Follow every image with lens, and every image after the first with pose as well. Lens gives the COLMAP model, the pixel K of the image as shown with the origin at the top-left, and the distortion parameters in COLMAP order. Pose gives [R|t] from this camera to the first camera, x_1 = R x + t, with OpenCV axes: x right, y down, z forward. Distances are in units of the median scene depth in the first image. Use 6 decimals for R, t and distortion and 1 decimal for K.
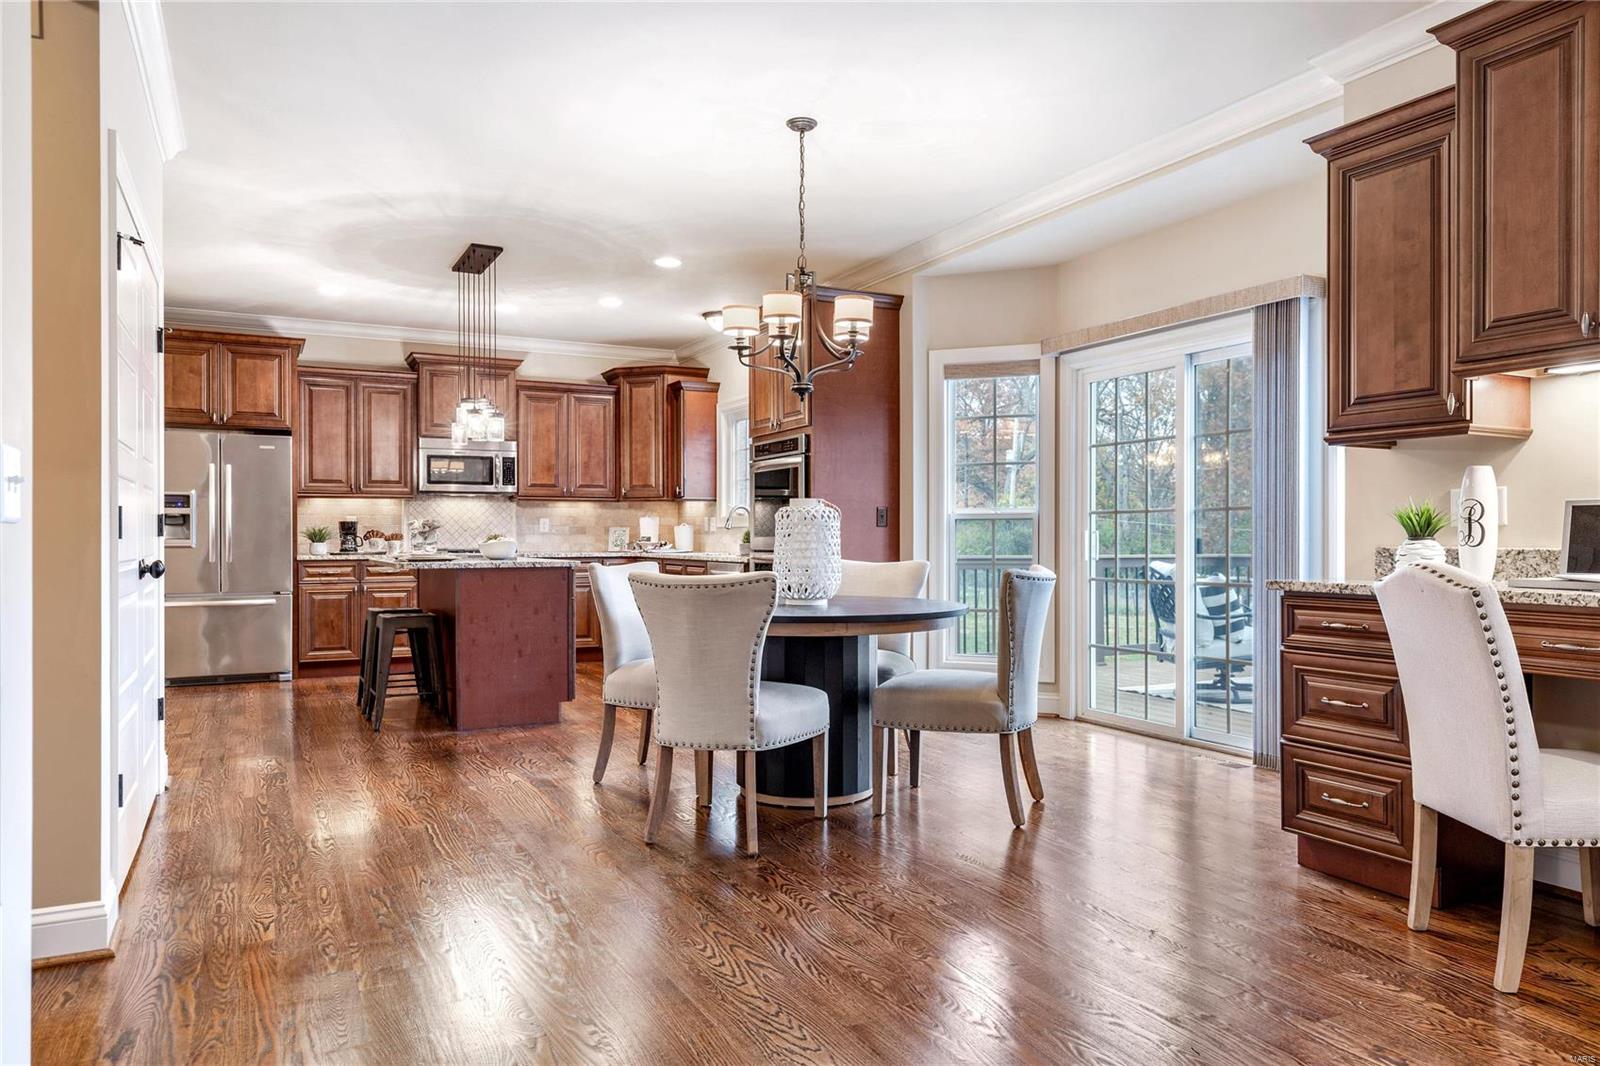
lens RADIAL K [[1058.4, 0, 803.7], [0, 1058.4, 540.4], [0, 0, 1]] dist [0.020544, -0.008671]
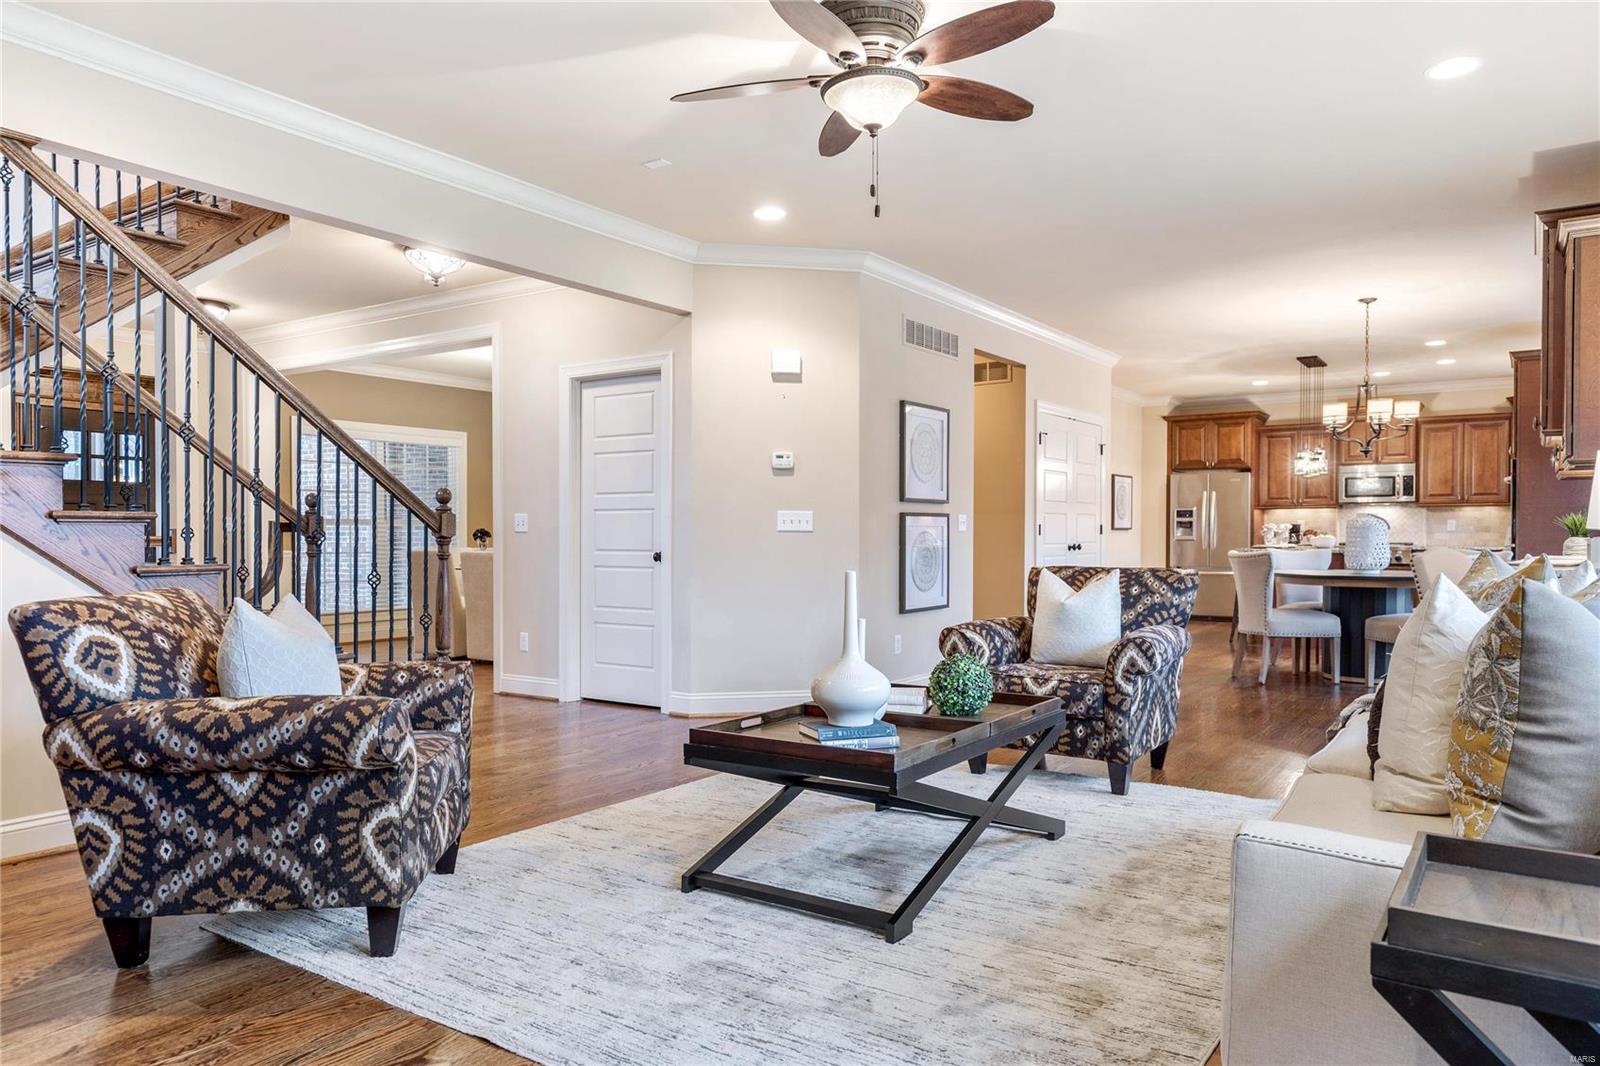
lens RADIAL K [[1058.4, 0, 801.7], [0, 1058.4, 541.3], [0, 0, 1]] dist [0.020544, -0.008671]
pose [[0.475527, 0.006687, -0.879676, 0.659104], [-0.003237, 0.999978, 0.005852, 0.000220], [0.879695, 0.000065, 0.475538, -0.395125]]
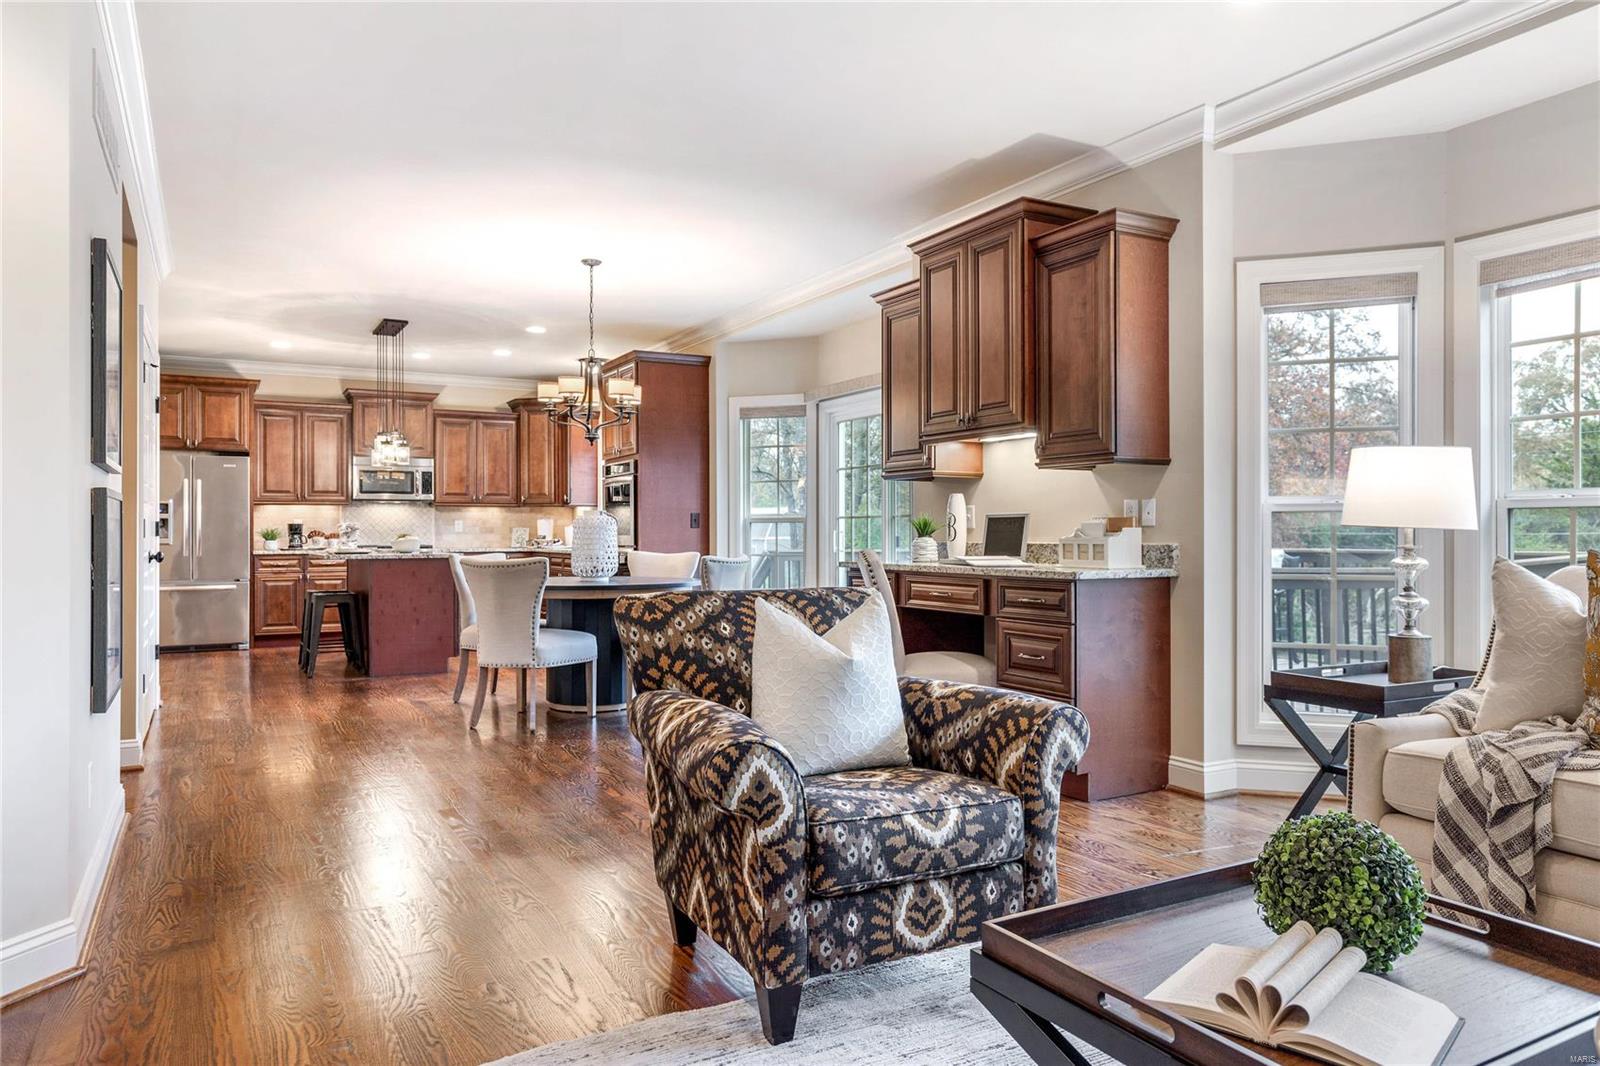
lens RADIAL K [[1058.4, 0, 803.3], [0, 1058.4, 528.9], [0, 0, 1]] dist [0.020544, -0.008671]
pose [[0.999609, -0.001351, 0.027933, 0.152734], [0.001593, 0.999961, -0.008643, 0.000134], [-0.027920, 0.008685, 0.999572, -0.304641]]
